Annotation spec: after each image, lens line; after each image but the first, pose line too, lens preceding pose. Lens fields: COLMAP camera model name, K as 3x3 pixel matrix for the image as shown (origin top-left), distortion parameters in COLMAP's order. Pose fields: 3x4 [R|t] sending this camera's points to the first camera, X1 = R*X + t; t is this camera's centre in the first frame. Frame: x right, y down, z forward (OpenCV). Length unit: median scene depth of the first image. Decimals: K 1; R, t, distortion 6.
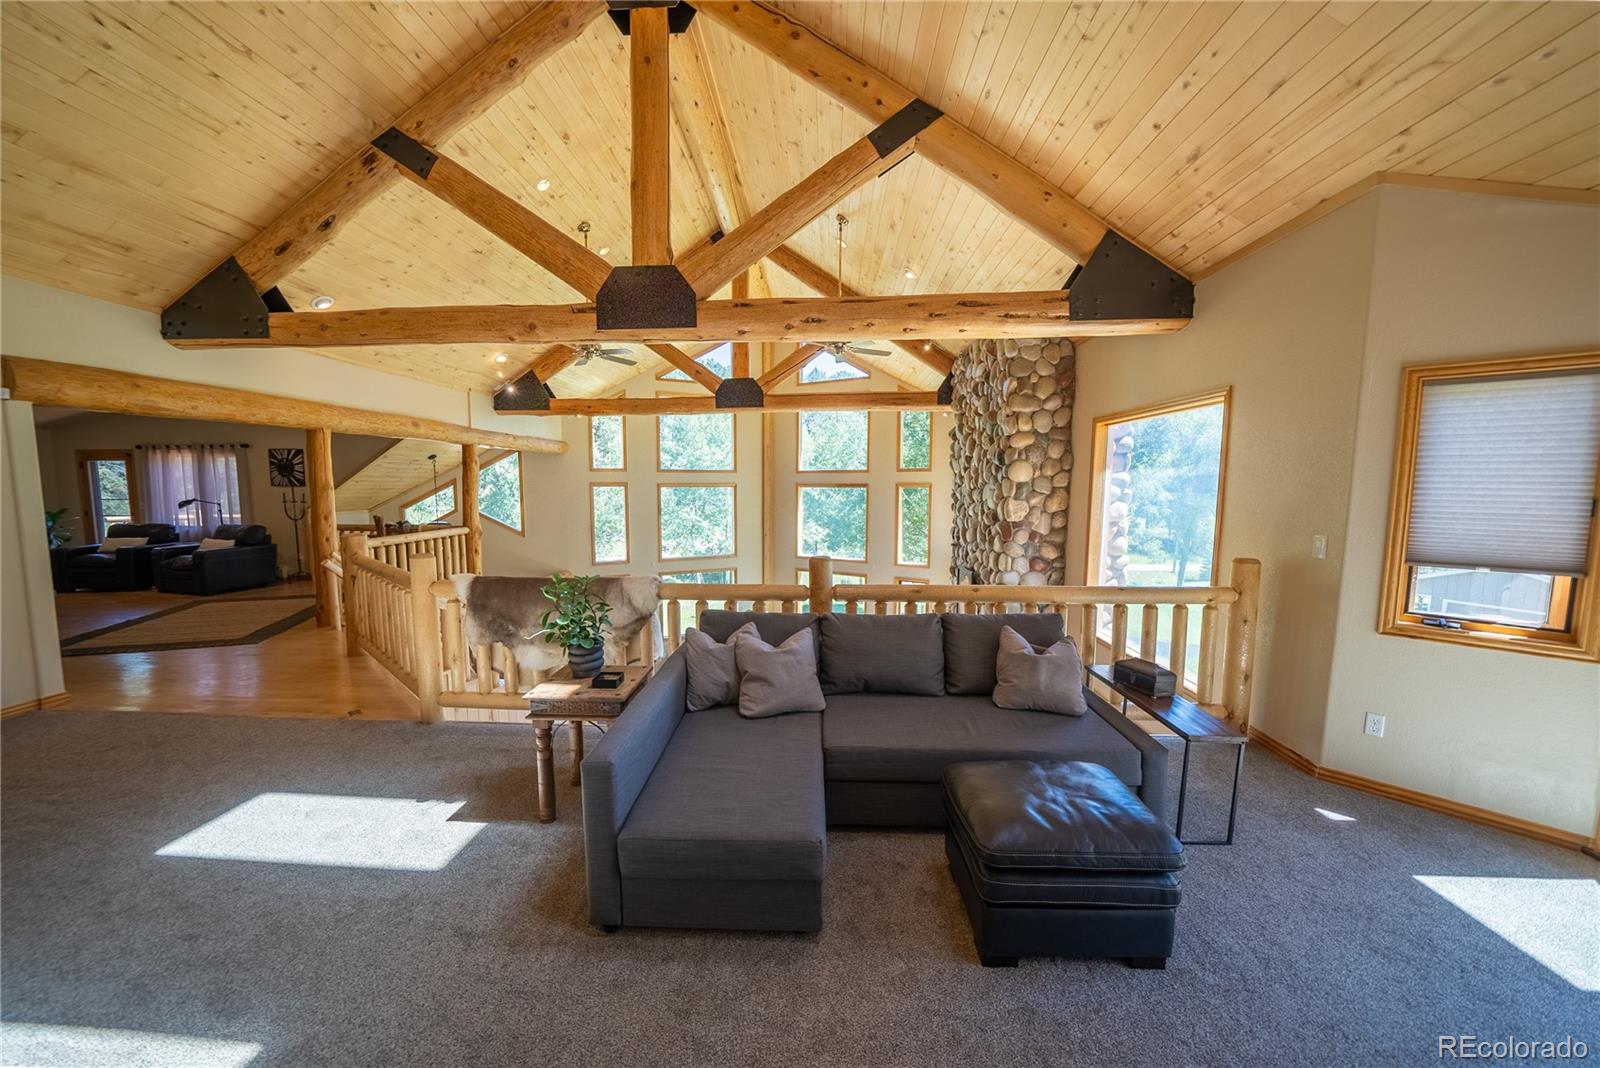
lens RADIAL K [[562.6, 0, 804.1], [0, 562.6, 536.1], [0, 0, 1]] dist [-0.017050, 0.000025]
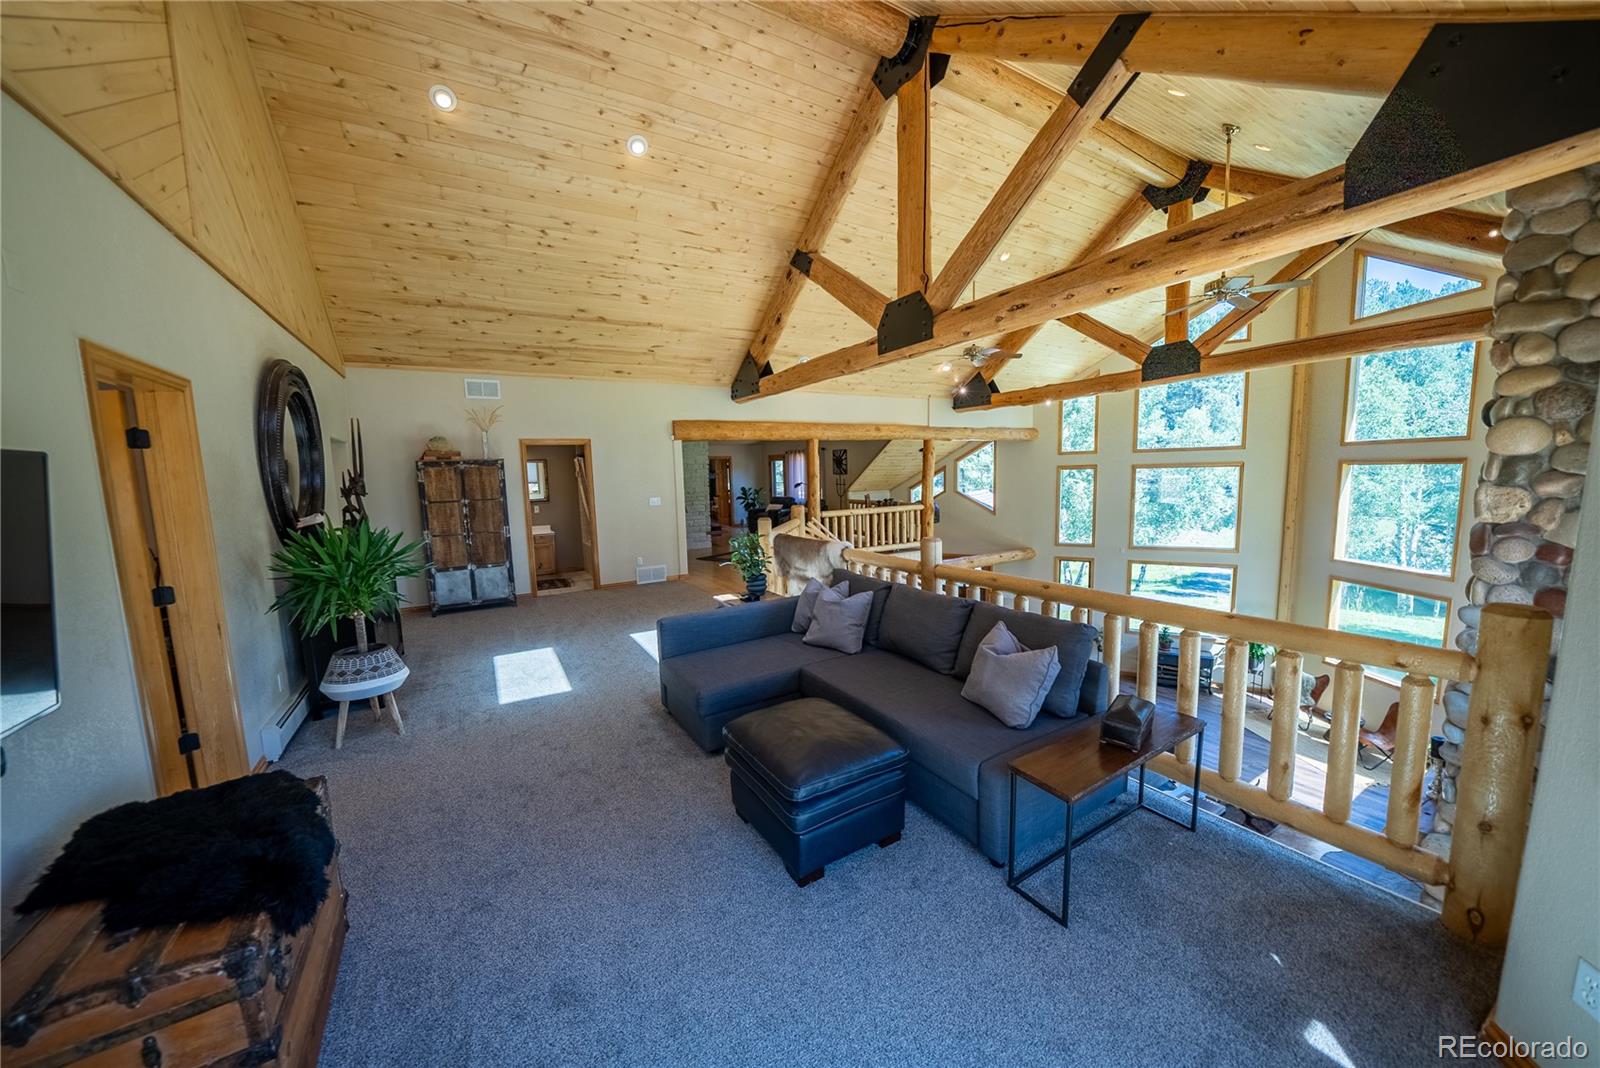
lens RADIAL K [[562.6, 0, 815.4], [0, 562.6, 535.5], [0, 0, 1]] dist [-0.017050, 0.000025]
pose [[0.565243, 0.075366, -0.821474, 0.452875], [-0.048622, 0.997130, 0.058026, -0.012470], [0.823490, 0.007144, 0.567285, 0.094098]]
